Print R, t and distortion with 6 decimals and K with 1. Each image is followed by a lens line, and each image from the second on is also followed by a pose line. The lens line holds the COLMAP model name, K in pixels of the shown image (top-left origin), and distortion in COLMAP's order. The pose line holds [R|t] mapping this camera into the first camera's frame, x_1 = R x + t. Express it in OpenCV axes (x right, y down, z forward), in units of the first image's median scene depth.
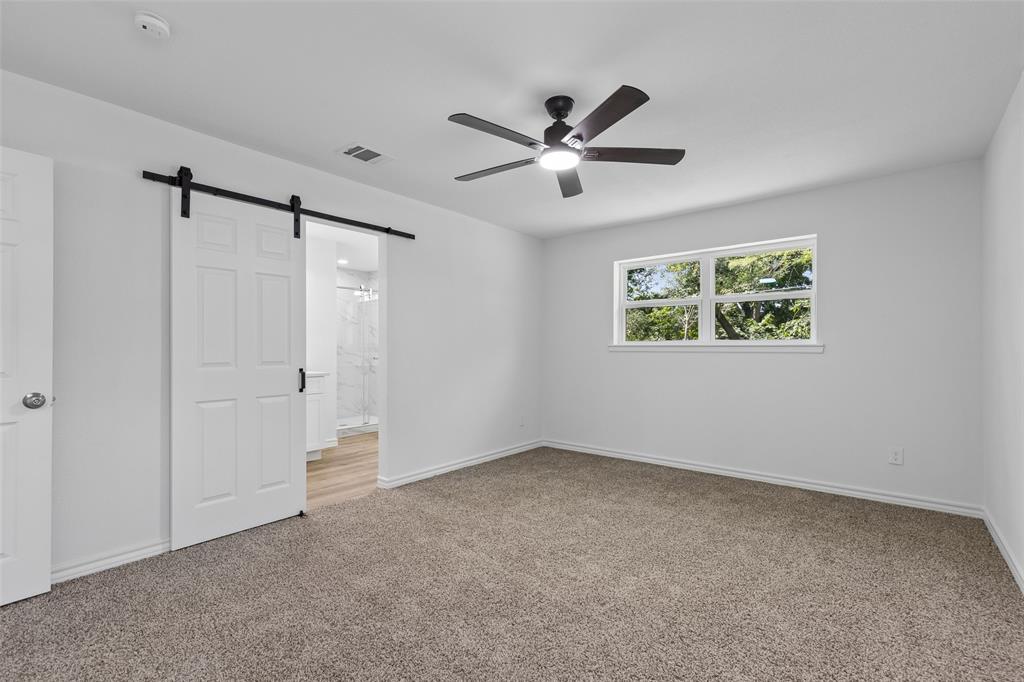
lens RADIAL K [[460.0, 0, 511.3], [0, 460.0, 341.5], [0, 0, 1]] dist [0.011966, -0.002991]
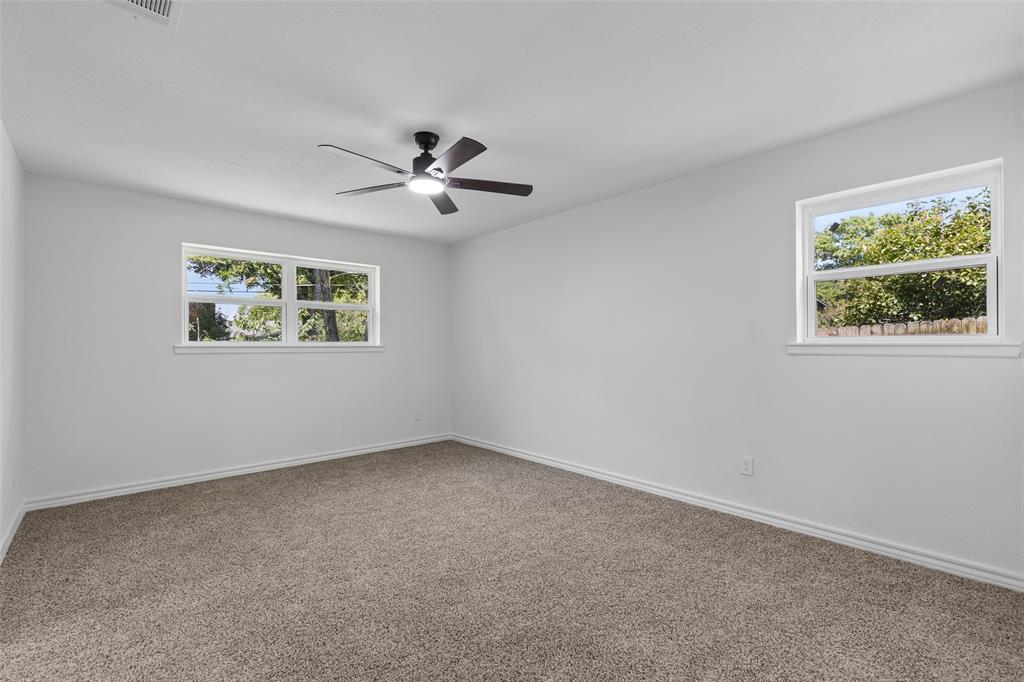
lens RADIAL K [[460.0, 0, 515.3], [0, 460.0, 342.4], [0, 0, 1]] dist [0.011966, -0.002991]
pose [[0.144479, 0.009265, 0.989464, -0.656669], [-0.008274, 0.999933, -0.008155, 0.004731], [-0.989473, -0.007009, 0.144546, 0.404028]]
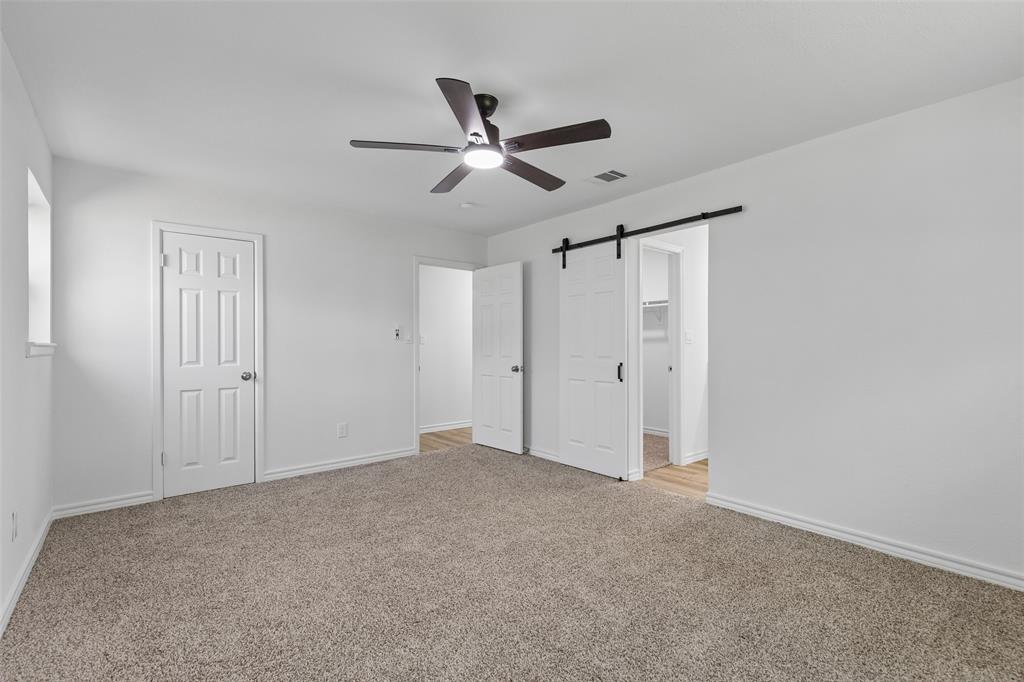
lens RADIAL K [[460.0, 0, 511.1], [0, 460.0, 345.9], [0, 0, 1]] dist [0.011966, -0.002991]
pose [[-0.193040, 0.003916, -0.981183, 0.709398], [0.015461, 0.999880, 0.000948, 0.005852], [0.981069, -0.014987, -0.193077, 0.822745]]
